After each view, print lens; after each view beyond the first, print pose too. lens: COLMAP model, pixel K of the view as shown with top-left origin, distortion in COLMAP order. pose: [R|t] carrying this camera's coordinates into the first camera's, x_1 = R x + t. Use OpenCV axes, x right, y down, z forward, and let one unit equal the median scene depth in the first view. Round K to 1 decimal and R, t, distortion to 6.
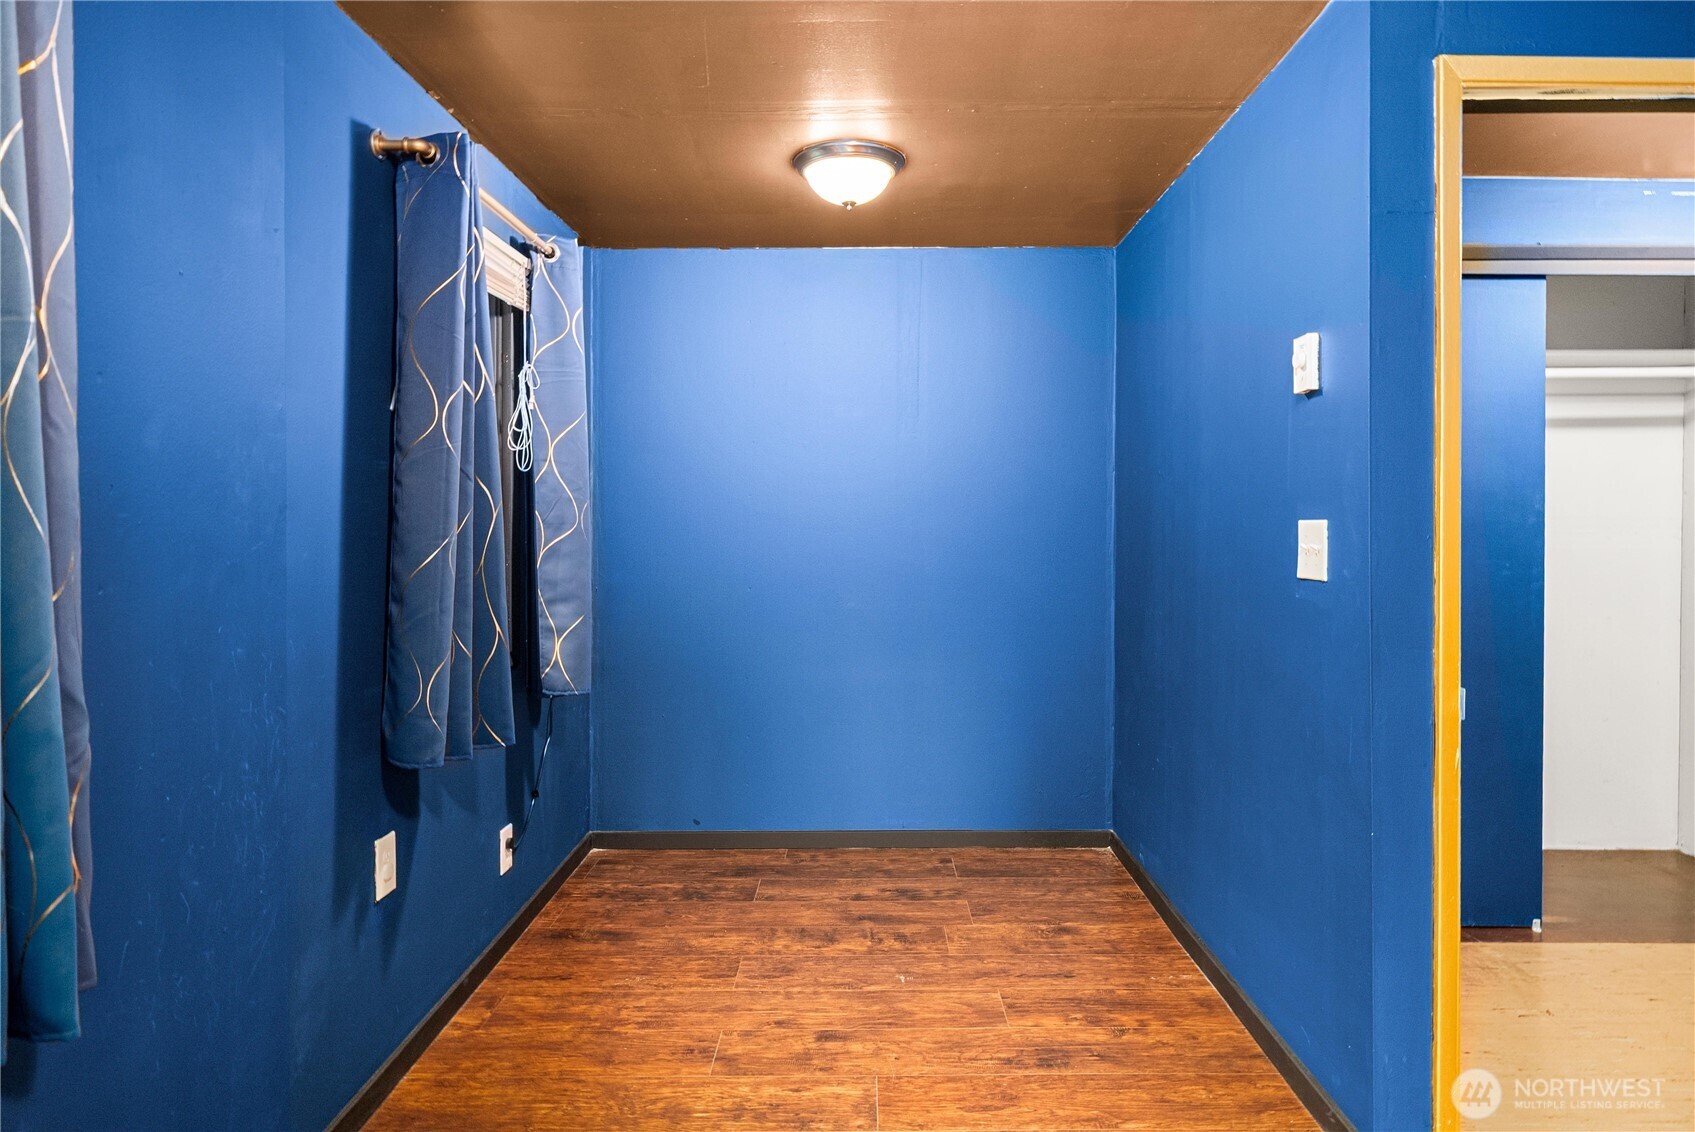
lens RADIAL K [[959.7, 0, 872.1], [0, 959.7, 533.9], [0, 0, 1]] dist [-0.001329, 0.003000]
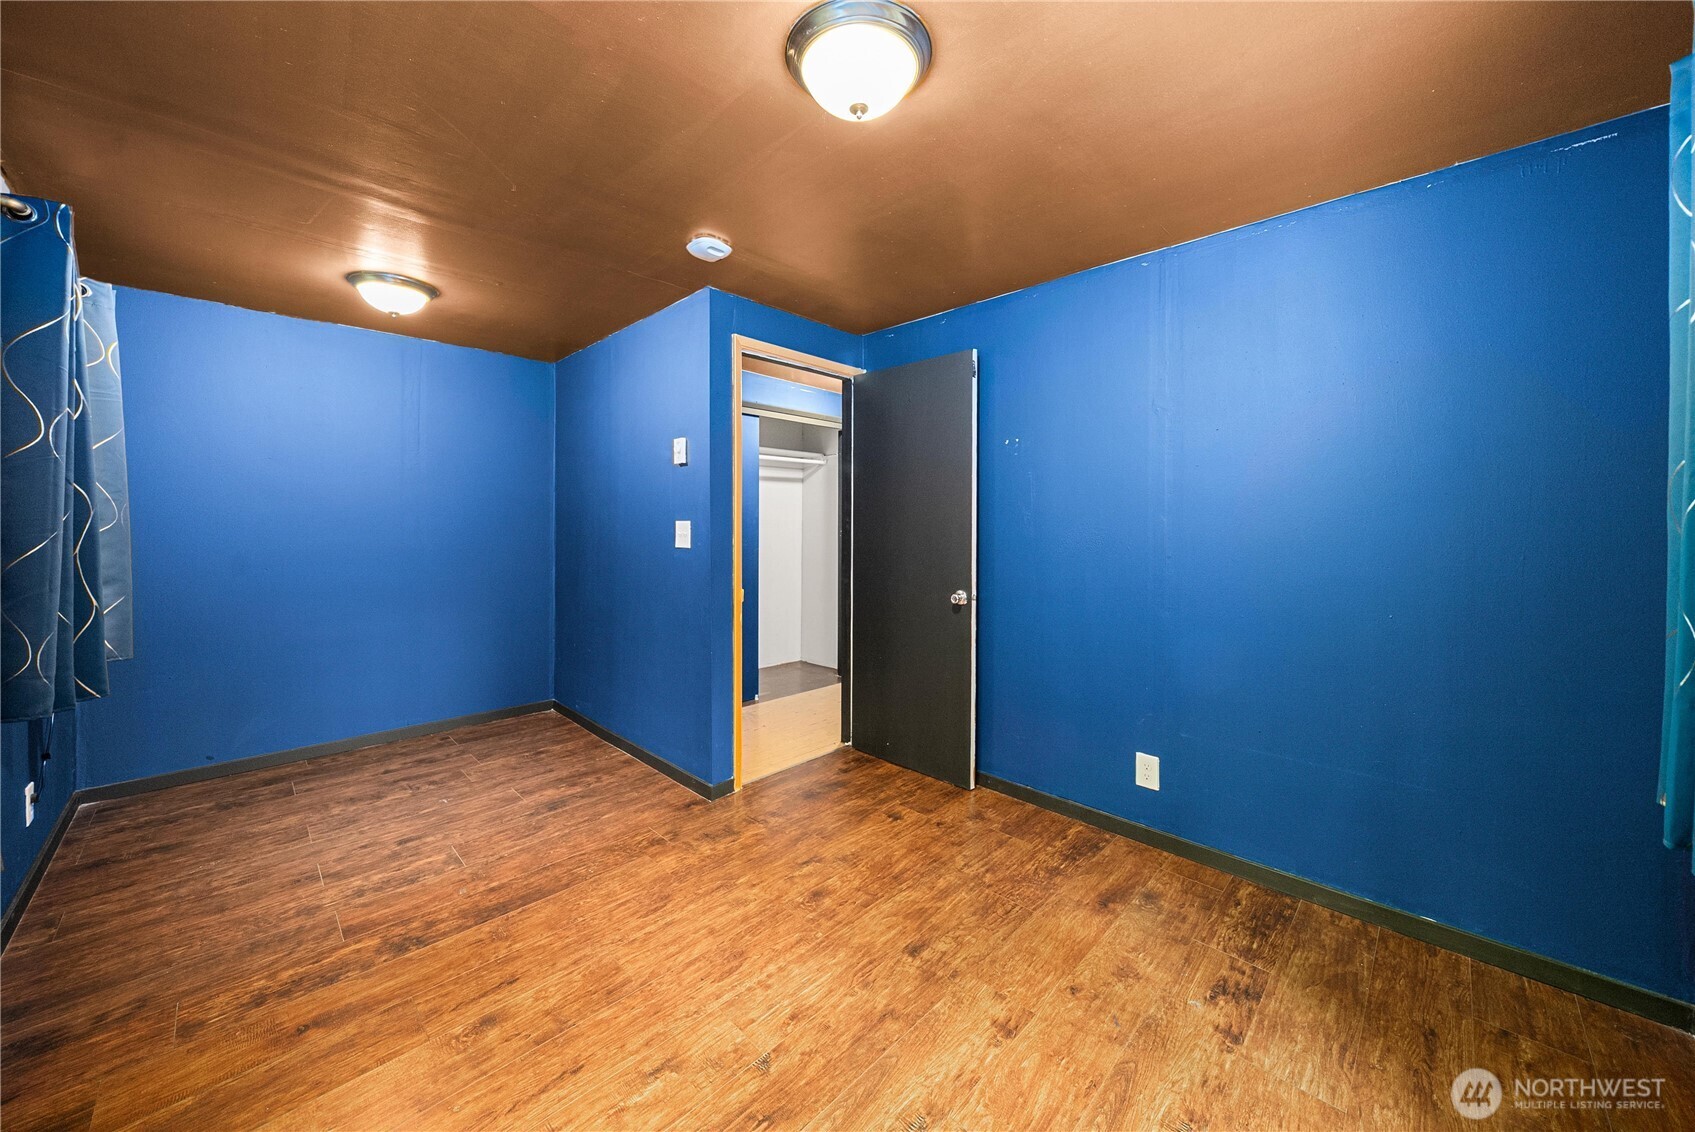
lens RADIAL K [[604.3, 0, 853.2], [0, 604.3, 524.3], [0, 0, 1]] dist [0.000232, 0.000018]
pose [[0.698939, 0.002000, 0.715178, -0.207021], [0.003830, 0.999971, -0.006540, 0.003194], [-0.715171, 0.007310, 0.698911, -0.204637]]
